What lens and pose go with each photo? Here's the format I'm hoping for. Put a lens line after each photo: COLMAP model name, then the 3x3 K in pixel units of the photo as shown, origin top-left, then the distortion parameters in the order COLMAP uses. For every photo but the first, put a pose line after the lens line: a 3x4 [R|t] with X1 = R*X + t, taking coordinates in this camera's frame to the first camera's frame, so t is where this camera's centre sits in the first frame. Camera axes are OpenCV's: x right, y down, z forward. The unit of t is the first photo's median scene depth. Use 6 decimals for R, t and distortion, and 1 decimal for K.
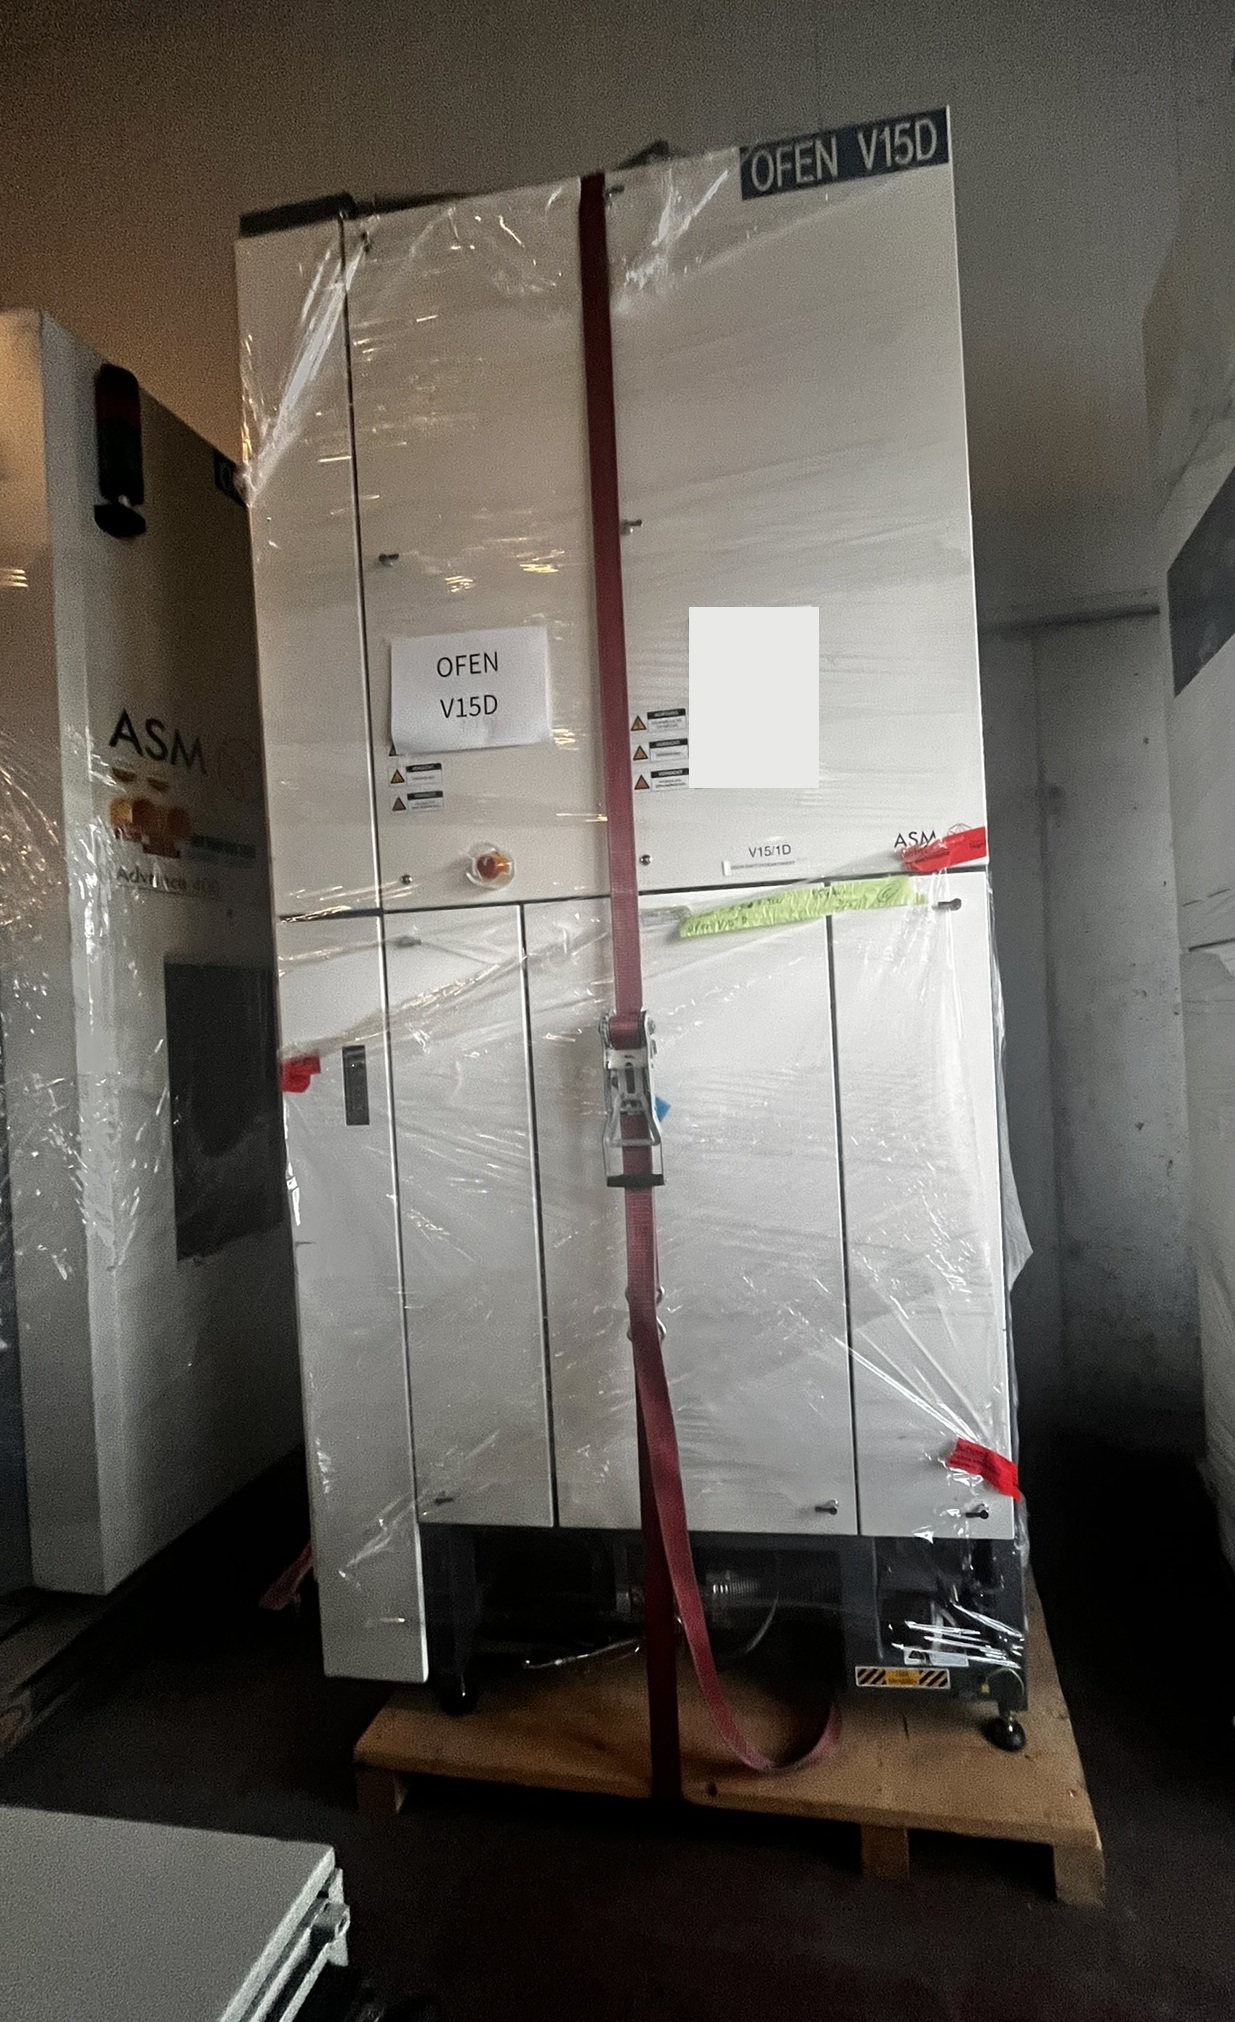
lens RADIAL K [[725.8, 0, 617.5], [0, 725.8, 1011.0], [0, 0, 1]] dist [-0.008968, -0.000028]
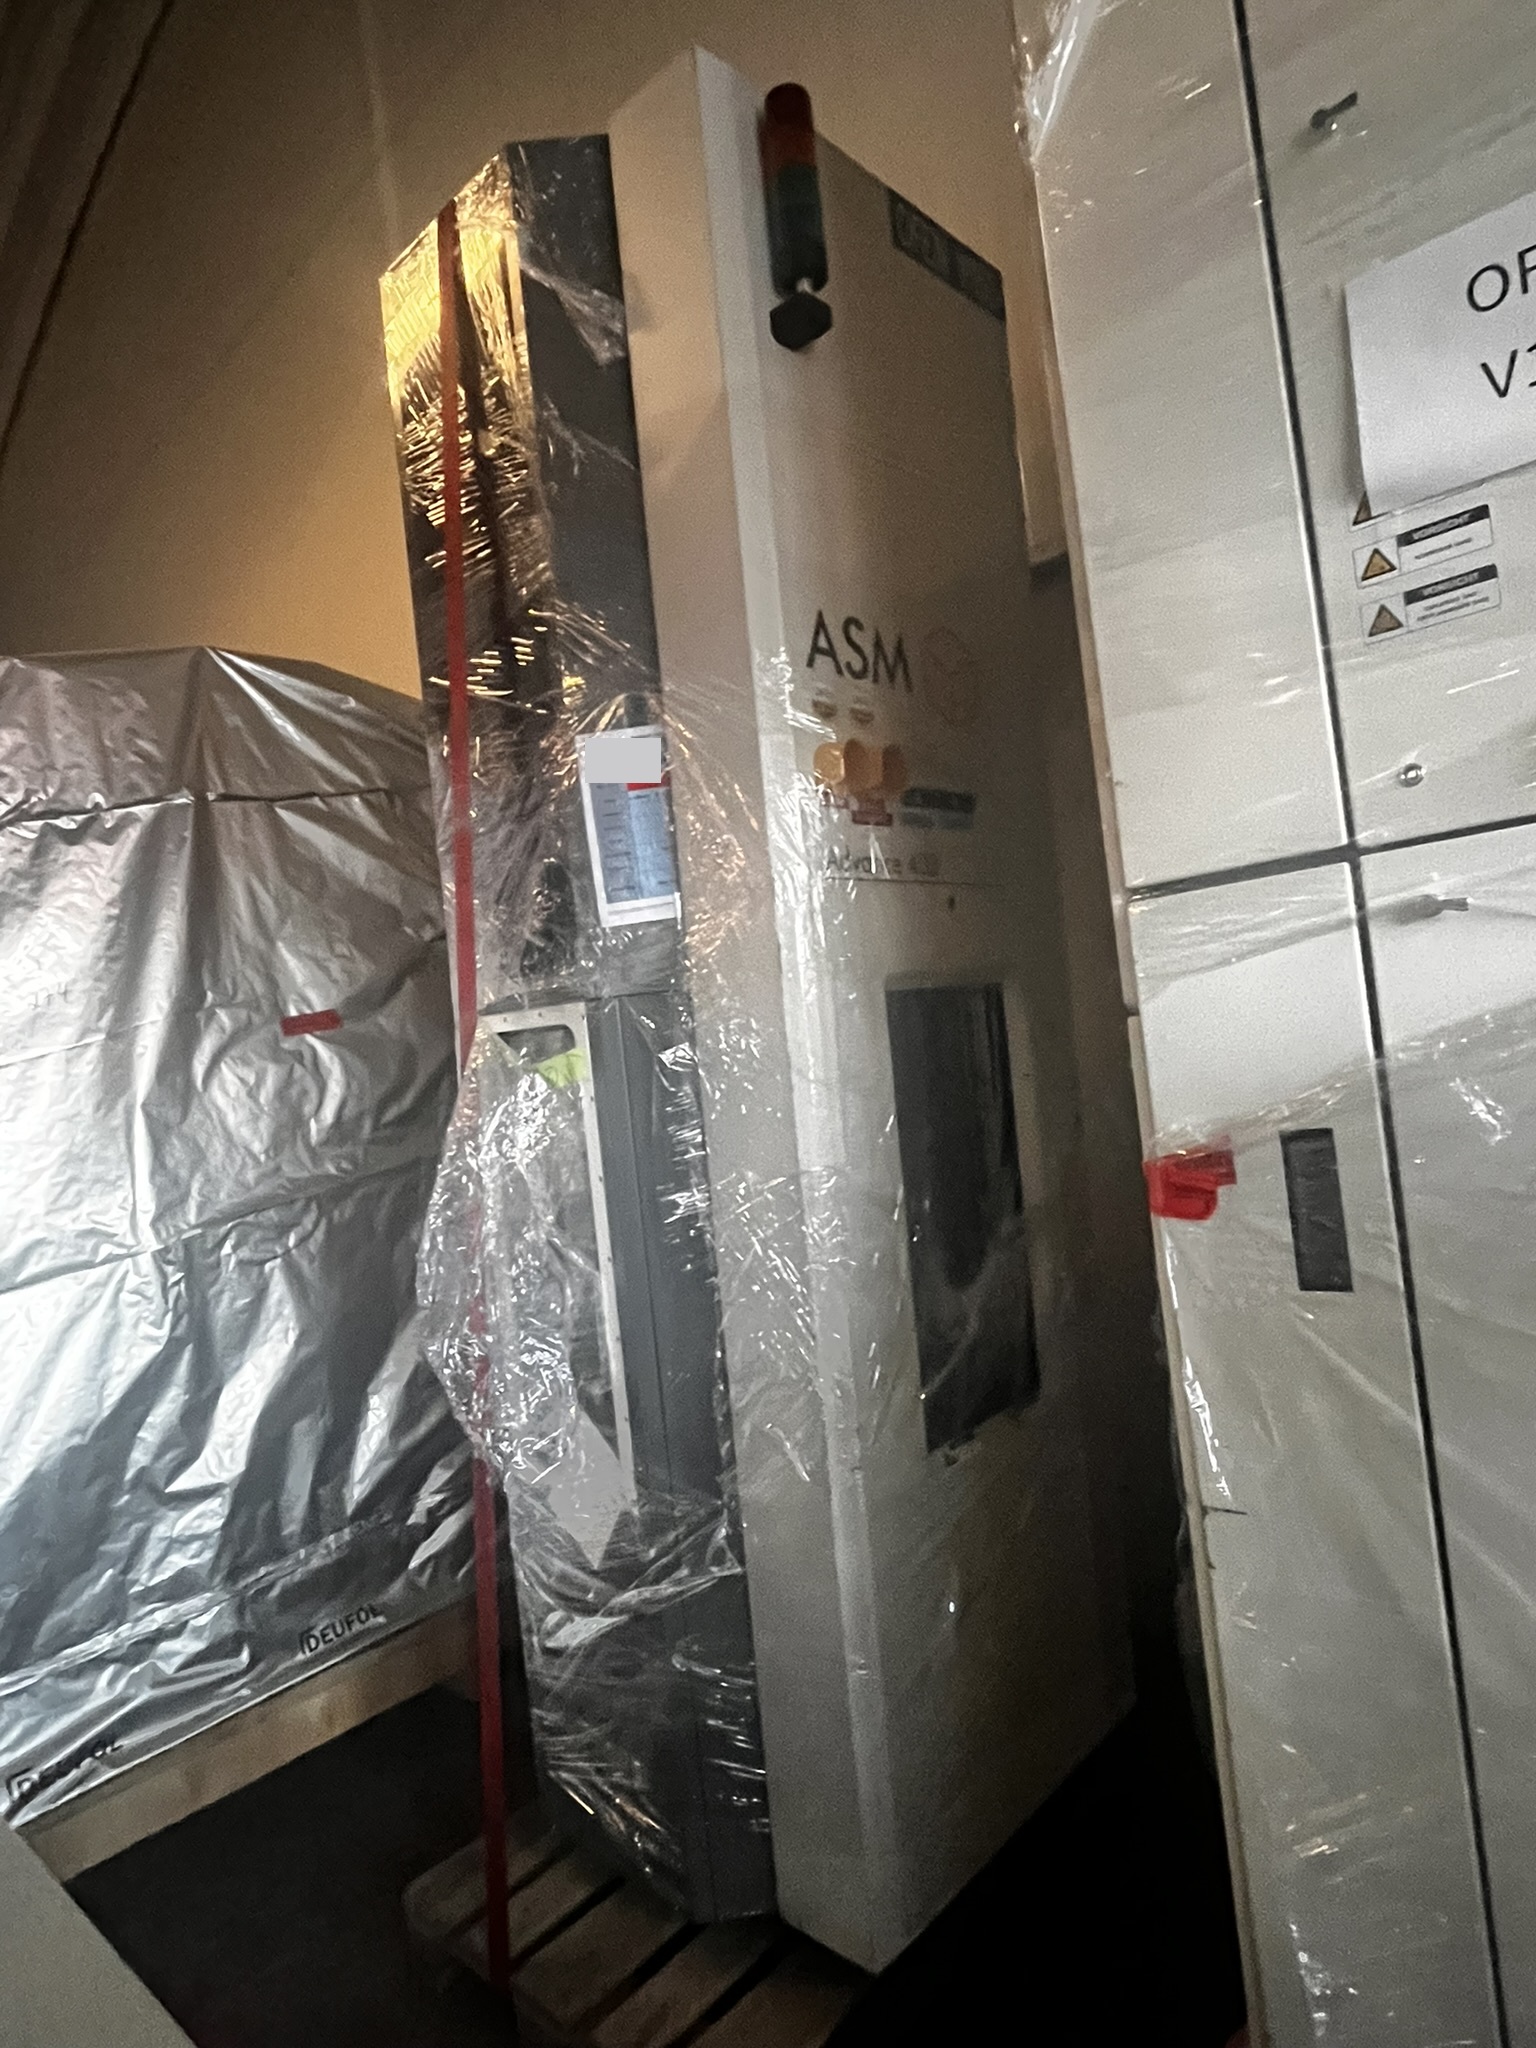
lens RADIAL K [[1190.5, 0, 772.7], [0, 1190.5, 1028.0], [0, 0, 1]] dist [-0.017088, -0.000856]
pose [[0.821642, -0.064557, -0.566336, -0.147252], [0.060638, 0.997827, -0.025769, -0.016635], [0.566769, -0.013168, 0.823771, 0.094842]]
